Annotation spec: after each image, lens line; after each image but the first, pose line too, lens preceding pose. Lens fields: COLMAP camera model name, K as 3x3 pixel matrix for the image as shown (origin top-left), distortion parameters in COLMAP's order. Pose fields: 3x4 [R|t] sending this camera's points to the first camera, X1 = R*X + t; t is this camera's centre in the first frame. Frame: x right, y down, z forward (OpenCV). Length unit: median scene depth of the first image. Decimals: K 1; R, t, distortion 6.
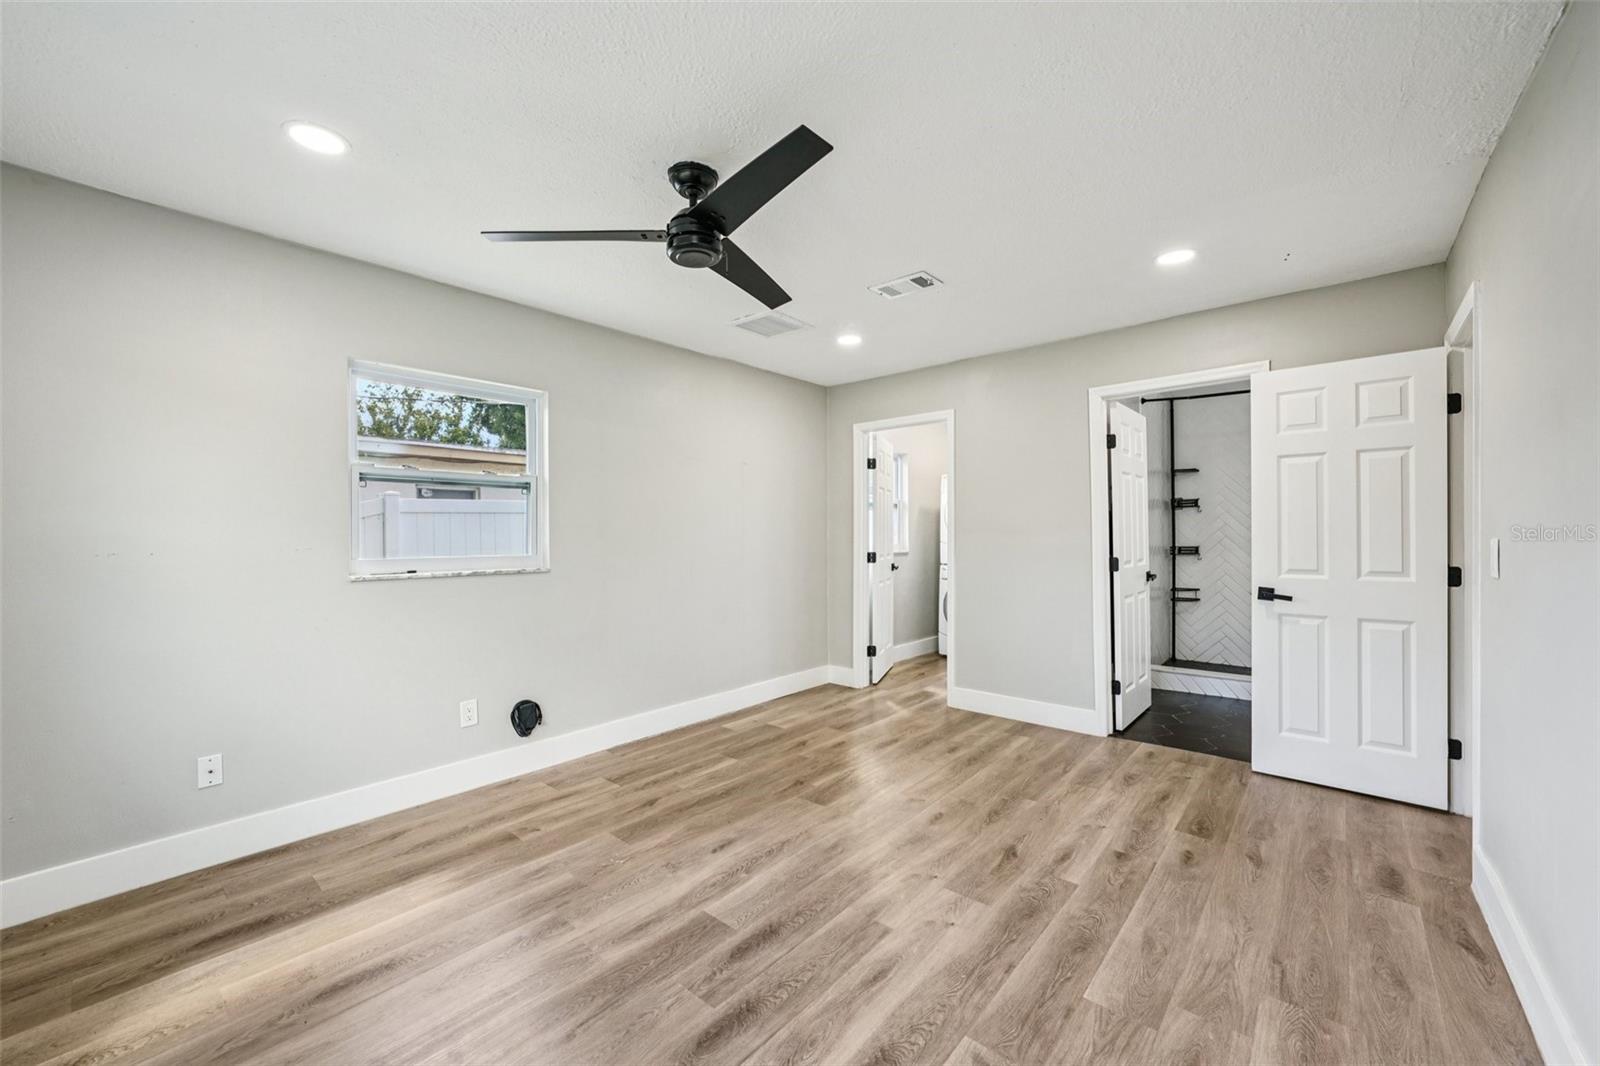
lens RADIAL K [[633.4, 0, 800.0], [0, 633.4, 533.0], [0, 0, 1]] dist [-0.000812, 0.000116]
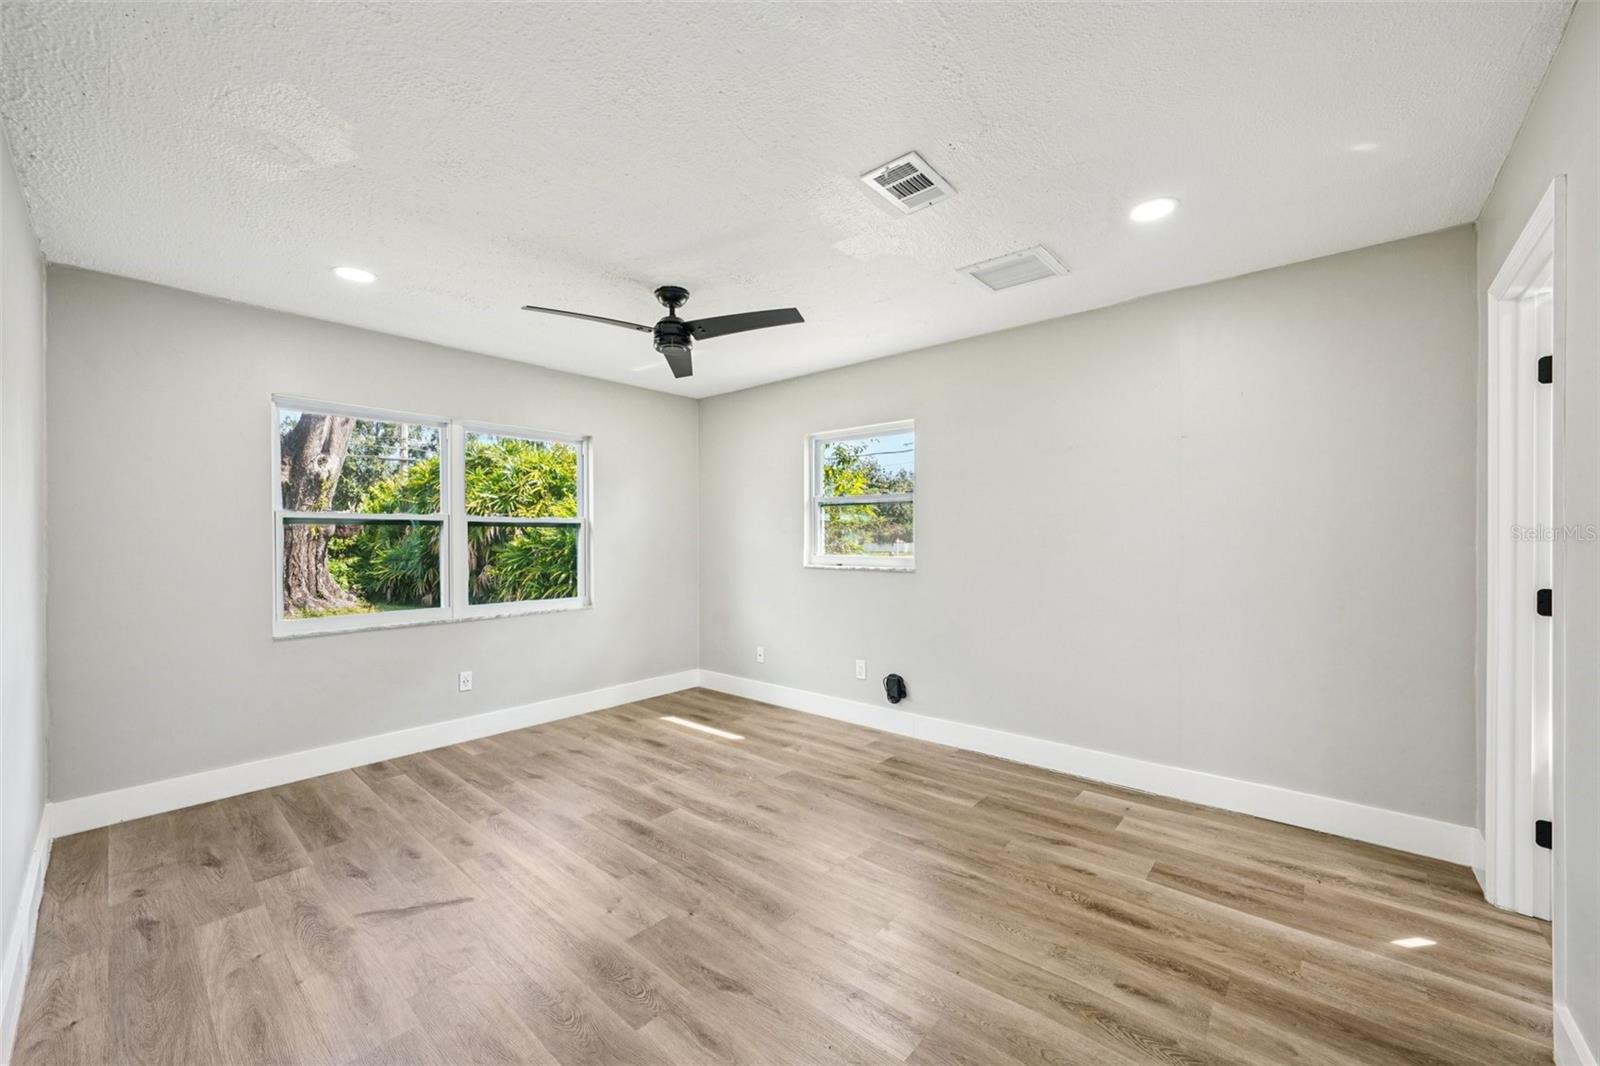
lens RADIAL K [[613.5, 0, 781.1], [0, 613.5, 539.7], [0, 0, 1]] dist [-0.003430, 0.000191]
pose [[-0.018358, 0.004136, -0.999823, 0.959702], [0.005847, 0.999975, 0.004029, -0.006672], [0.999814, -0.005772, -0.018382, 0.998421]]
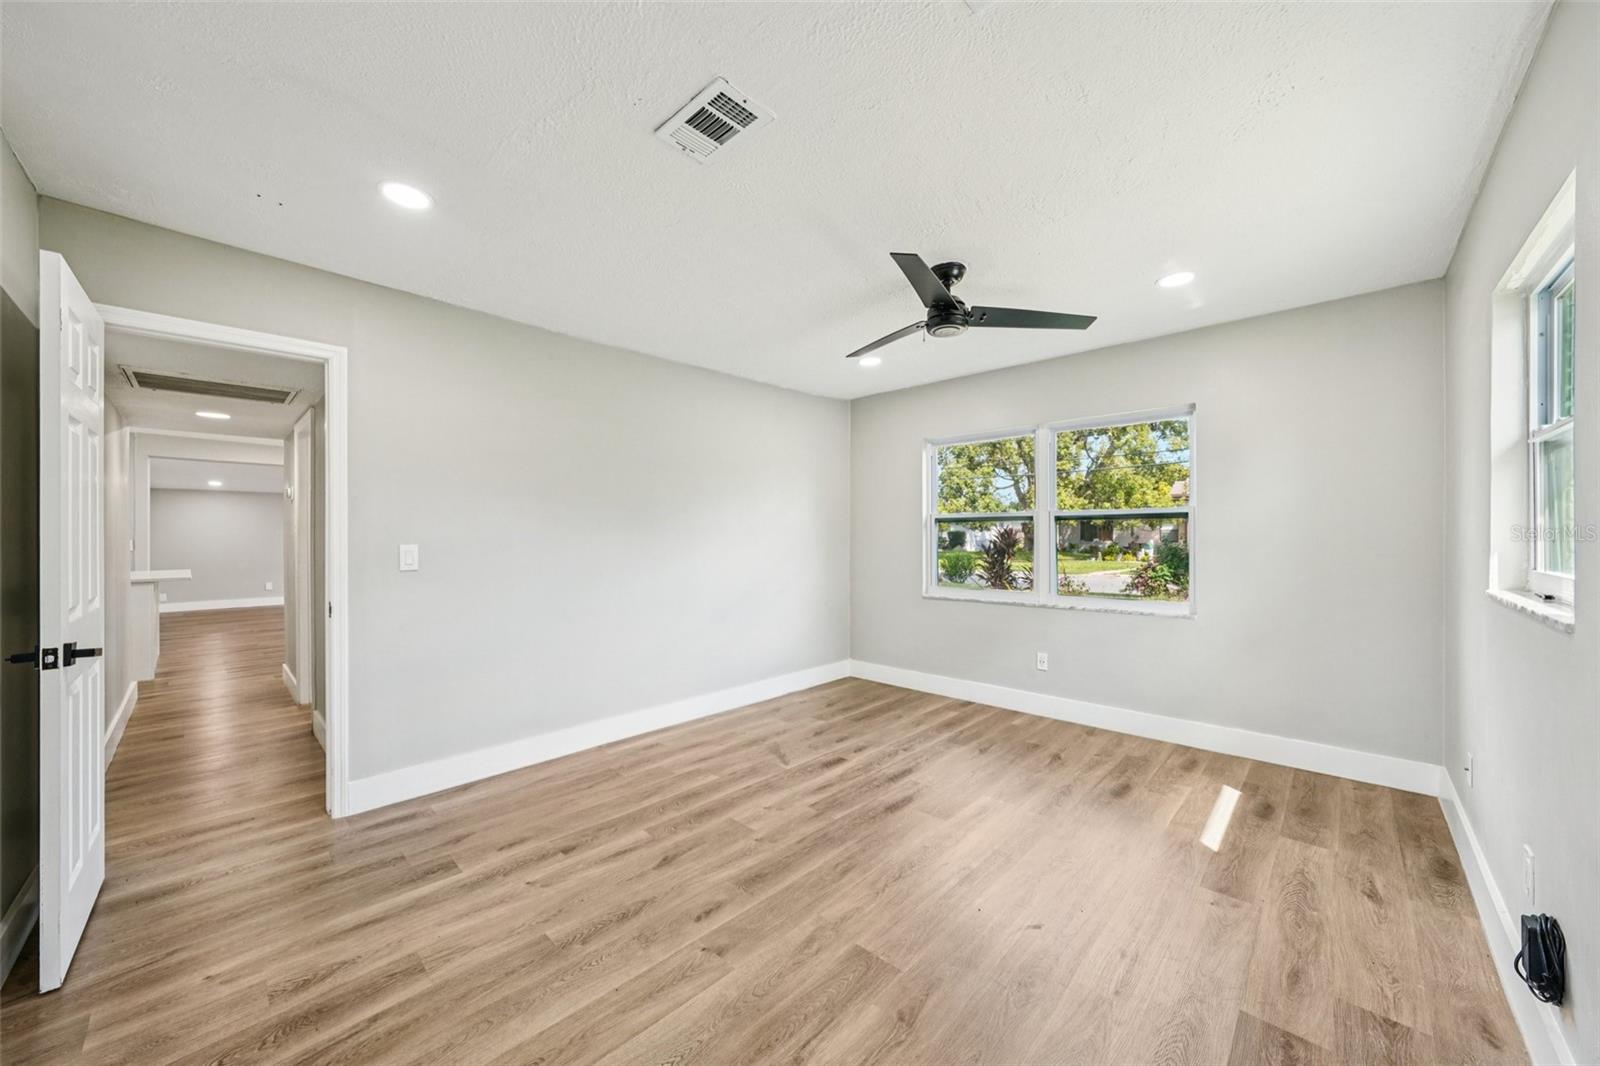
lens RADIAL K [[577.6, 0, 800.0], [0, 577.6, 533.0], [0, 0, 1]] dist [-0.021806, 0.005639]
pose [[-0.998996, 0.008391, 0.044000, 0.074493], [0.008164, 0.999952, -0.005347, -0.002226], [-0.044042, -0.004982, -0.999017, 1.759524]]
